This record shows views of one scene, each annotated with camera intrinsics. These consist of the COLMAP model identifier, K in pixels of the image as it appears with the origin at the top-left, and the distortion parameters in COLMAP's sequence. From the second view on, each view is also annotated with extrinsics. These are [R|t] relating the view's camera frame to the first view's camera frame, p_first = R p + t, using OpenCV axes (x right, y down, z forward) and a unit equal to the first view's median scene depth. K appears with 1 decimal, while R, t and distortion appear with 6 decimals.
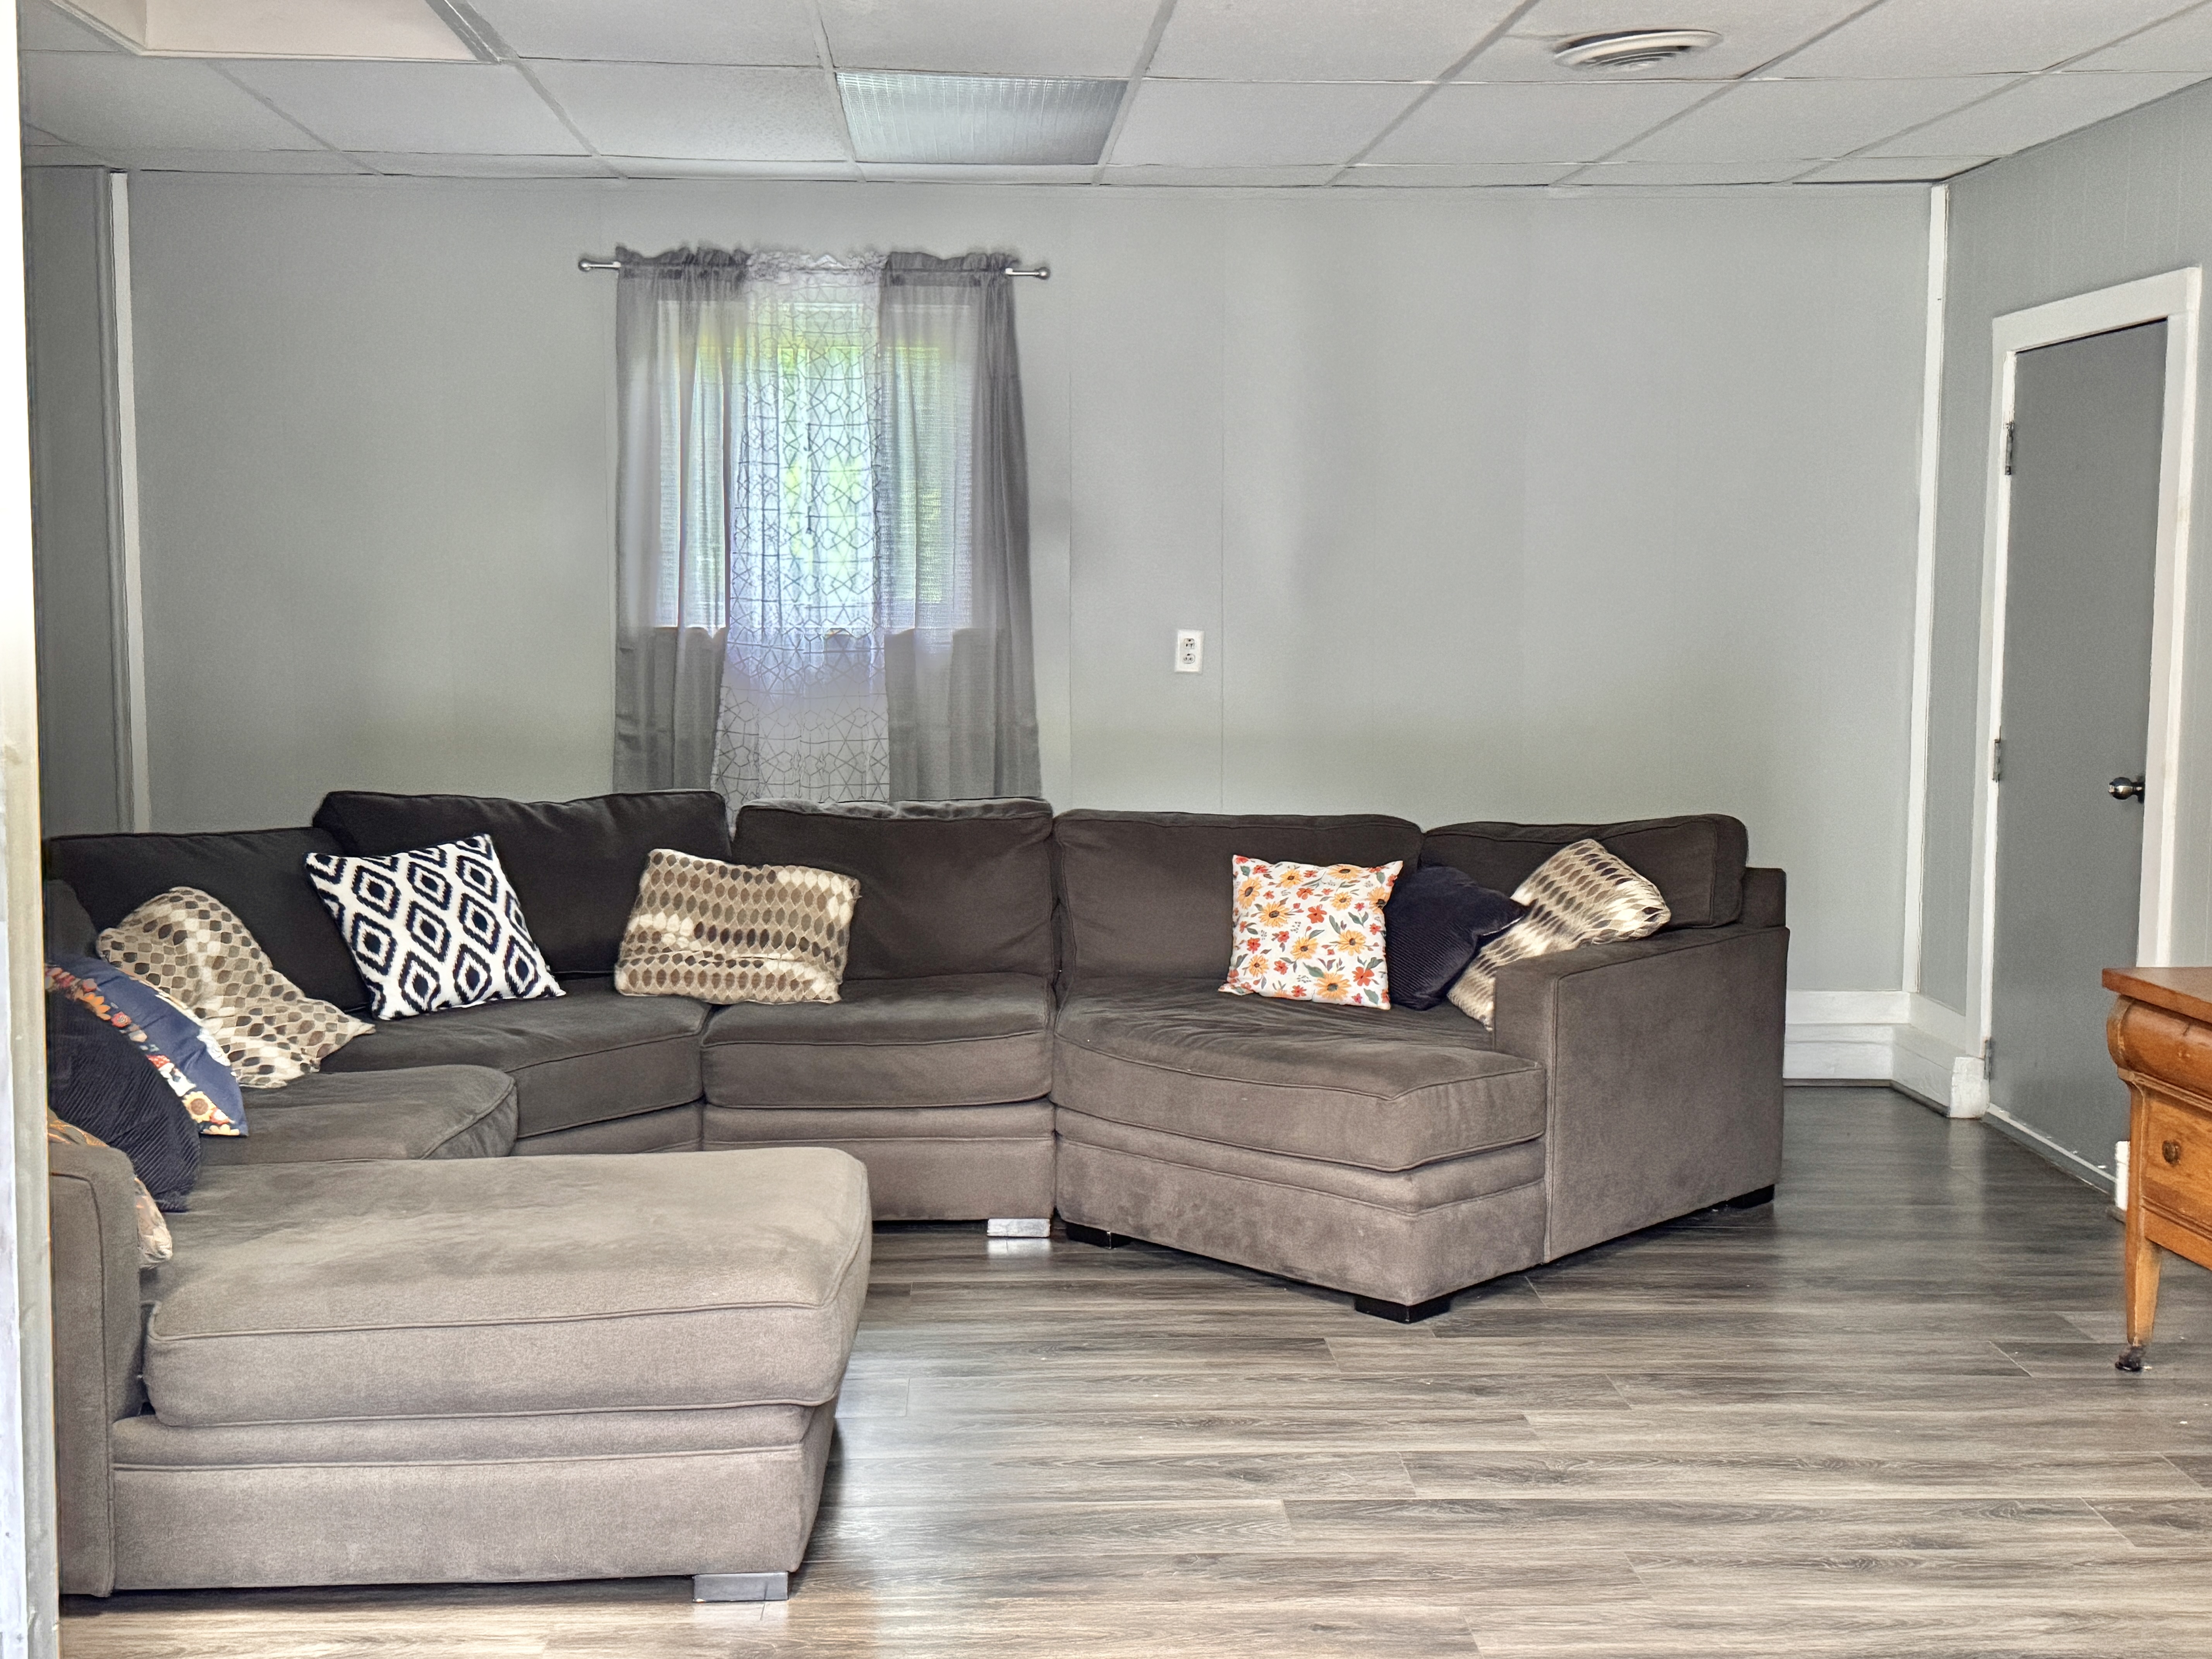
lens RADIAL K [[2706.8, 0, 1104.0], [0, 2706.8, 830.1], [0, 0, 1]] dist [-0.004850, 0.000000]
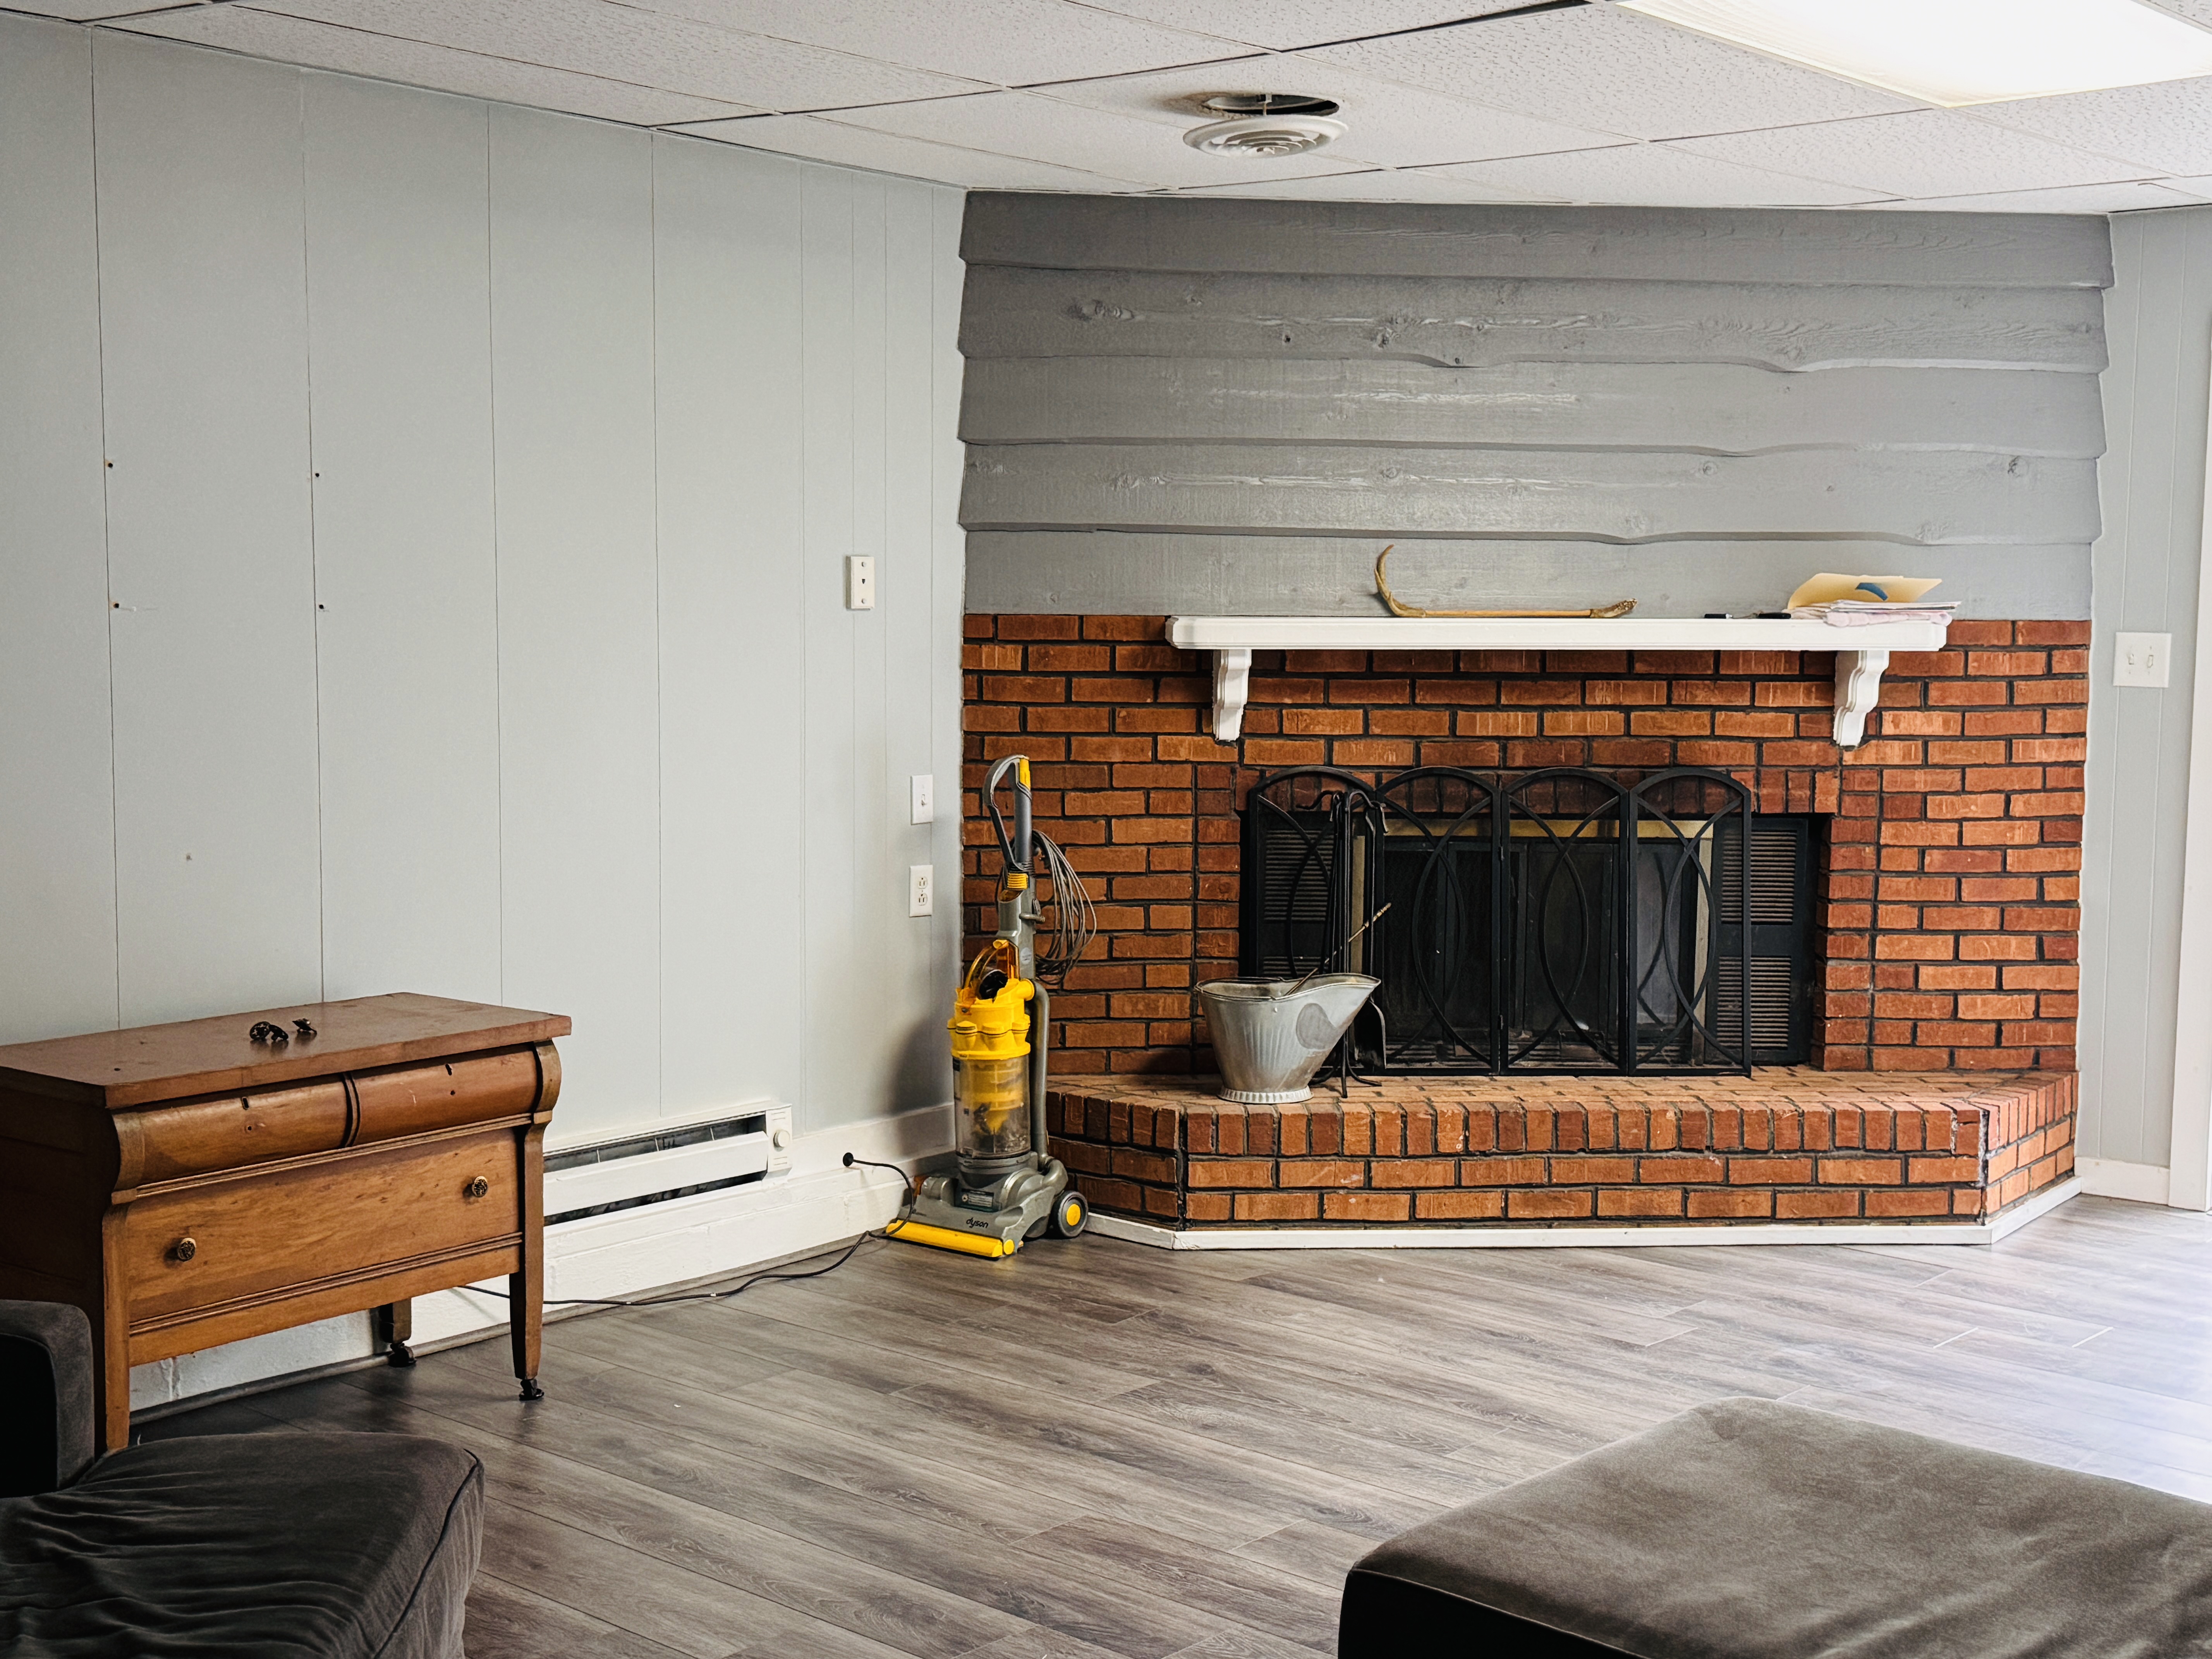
lens RADIAL K [[2706.8, 0, 1104.7], [0, 2706.8, 831.5], [0, 0, 1]] dist [-0.004850, 0.000000]
pose [[-0.741754, -0.070340, 0.666973, -0.549054], [0.041374, 0.987792, 0.150187, -0.180952], [-0.669394, 0.138997, -0.729788, 1.748157]]
